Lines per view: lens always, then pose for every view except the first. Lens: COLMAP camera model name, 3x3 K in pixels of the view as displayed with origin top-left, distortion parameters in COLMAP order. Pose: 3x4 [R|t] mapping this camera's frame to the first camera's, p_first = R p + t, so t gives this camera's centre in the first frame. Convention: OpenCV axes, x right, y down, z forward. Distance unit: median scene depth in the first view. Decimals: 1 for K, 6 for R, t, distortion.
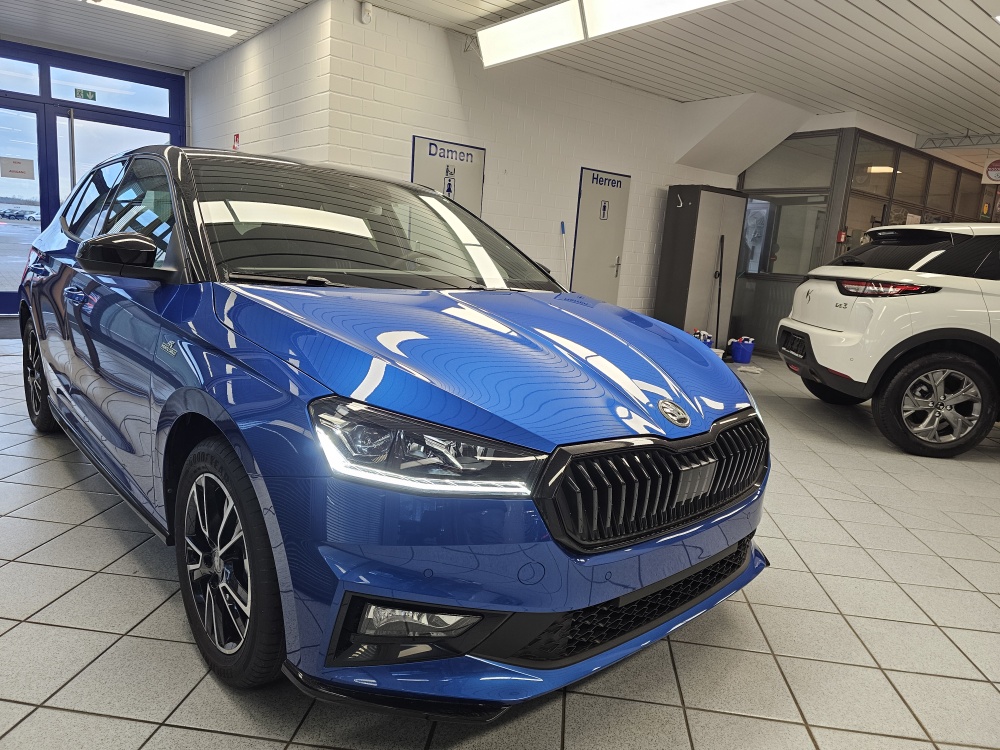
lens RADIAL K [[674.8, 0, 501.2], [0, 674.8, 376.3], [0, 0, 1]] dist [0.021239, 0.001858]
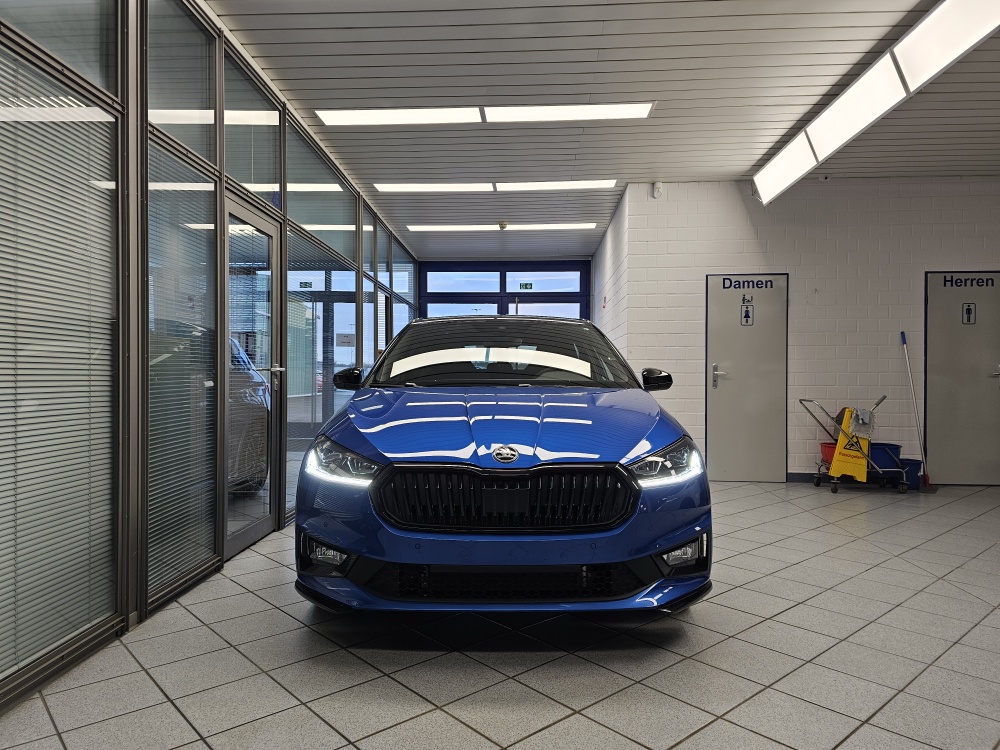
lens RADIAL K [[674.8, 0, 496.4], [0, 674.8, 374.2], [0, 0, 1]] dist [0.021239, 0.001858]
pose [[0.733440, -0.073462, -0.675773, 0.304417], [-0.074117, 0.979573, -0.186930, 0.039930], [0.675702, 0.187188, 0.713013, -0.018217]]
